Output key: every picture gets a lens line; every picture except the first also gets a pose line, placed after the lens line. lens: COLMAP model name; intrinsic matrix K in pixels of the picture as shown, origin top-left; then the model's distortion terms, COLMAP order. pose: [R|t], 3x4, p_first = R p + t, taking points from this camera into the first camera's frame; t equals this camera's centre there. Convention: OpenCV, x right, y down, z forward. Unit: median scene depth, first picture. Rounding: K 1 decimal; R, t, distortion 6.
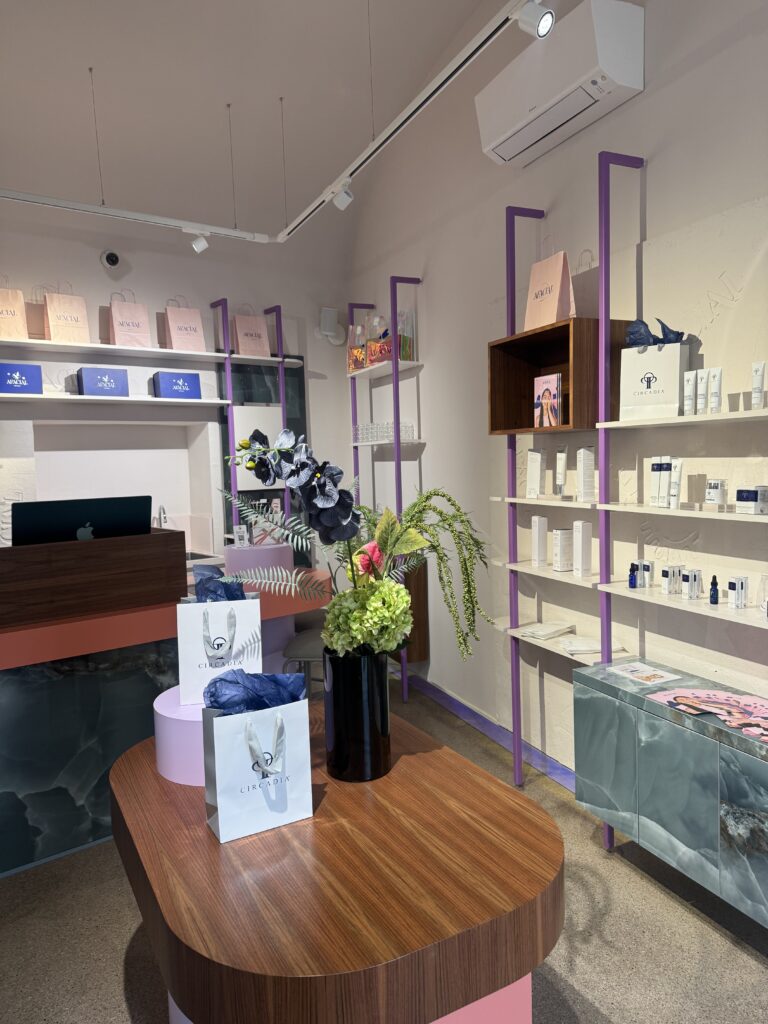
lens RADIAL K [[713.3, 0, 384.0], [0, 713.3, 512.0], [0, 0, 1]] dist [0.116538, -0.181520]
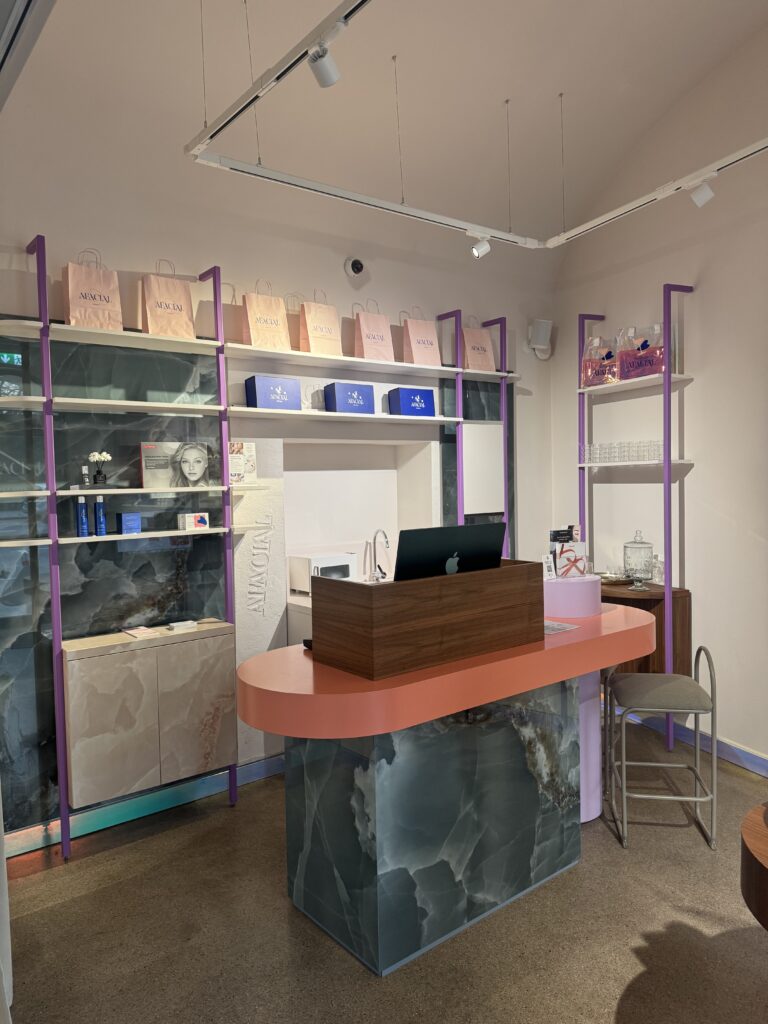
lens RADIAL K [[713.3, 0, 384.0], [0, 713.3, 512.0], [0, 0, 1]] dist [0.116538, -0.181520]
pose [[0.999944, 0.009129, -0.005327, -0.516995], [-0.009283, 0.999516, -0.029680, -0.008441], [0.005053, 0.029728, 0.999545, 0.126154]]
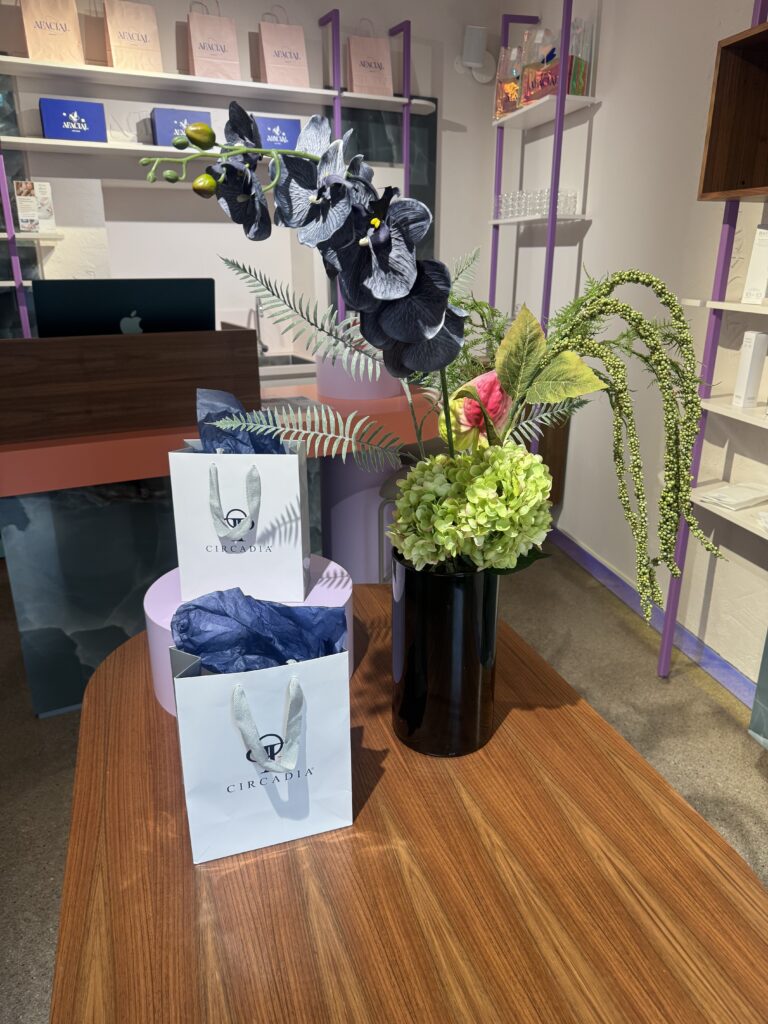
lens RADIAL K [[723.1, 0, 386.8], [0, 723.1, 508.9], [0, 0, 1]] dist [0.062425, -0.071131]
pose [[0.982135, 0.090085, -0.165211, 0.004162], [-0.044131, 0.963744, 0.263155, 0.000760], [0.182927, -0.251163, 0.950502, 0.267674]]
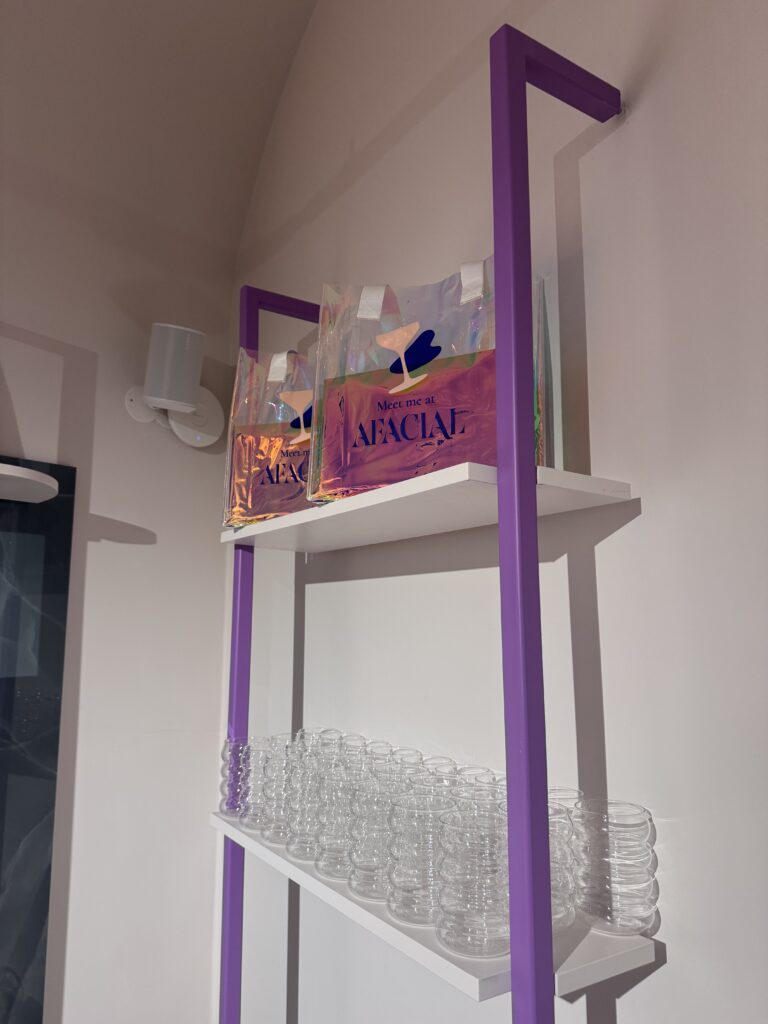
lens RADIAL K [[723.9, 0, 360.8], [0, 723.9, 520.7], [0, 0, 1]] dist [0.227489, -0.371029]
pose [[0.989944, 0.055000, 0.130332, -0.063364], [-0.026126, 0.976557, -0.213667, -0.247476], [-0.139029, 0.208113, 0.968174, 1.288335]]
